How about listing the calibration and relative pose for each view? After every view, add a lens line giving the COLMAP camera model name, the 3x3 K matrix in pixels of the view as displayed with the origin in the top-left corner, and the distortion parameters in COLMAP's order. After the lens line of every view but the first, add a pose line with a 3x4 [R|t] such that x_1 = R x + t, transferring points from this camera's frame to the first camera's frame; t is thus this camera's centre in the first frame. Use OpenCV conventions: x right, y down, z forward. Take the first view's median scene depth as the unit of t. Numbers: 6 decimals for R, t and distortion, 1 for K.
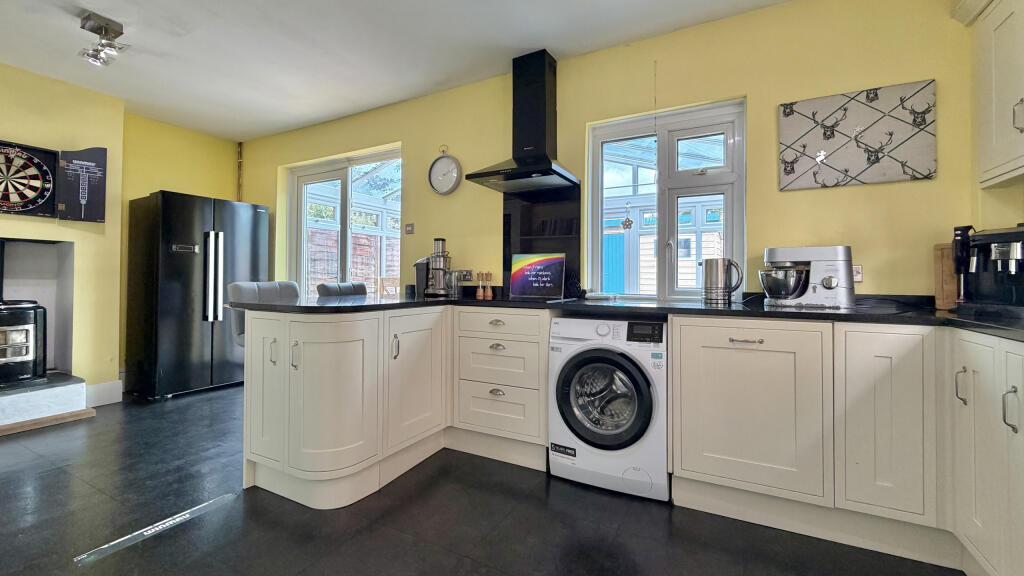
lens RADIAL K [[416.2, 0, 510.4], [0, 416.2, 271.5], [0, 0, 1]] dist [-0.001136, -0.000290]
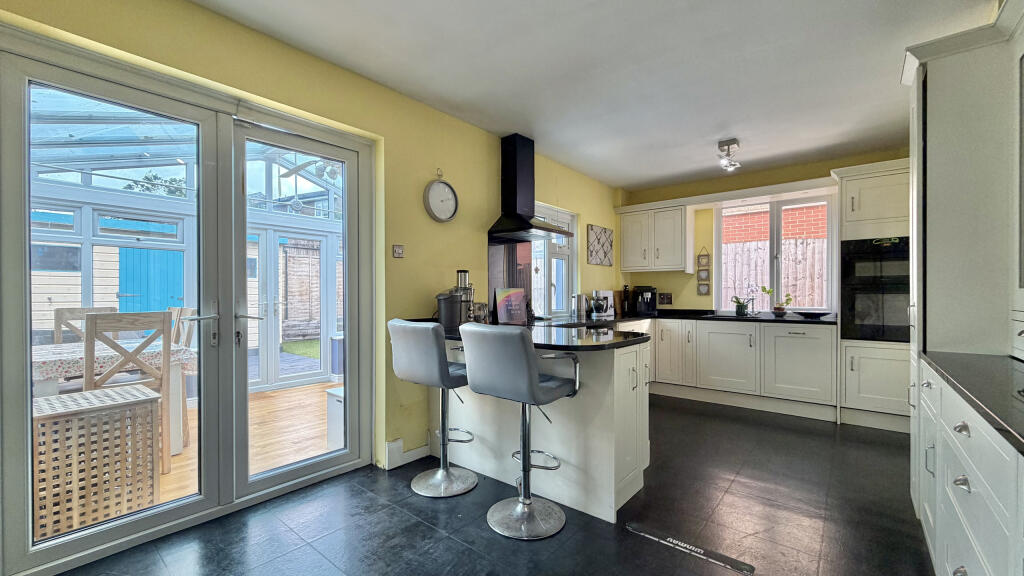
lens RADIAL K [[408.7, 0, 512.0], [0, 408.7, 288.0], [0, 0, 1]] dist [0.000089, -0.000072]
pose [[0.203277, 0.011107, 0.979058, -1.336840], [-0.015091, 0.999852, -0.008209, -0.036831], [-0.979005, -0.013106, 0.203414, 0.834008]]
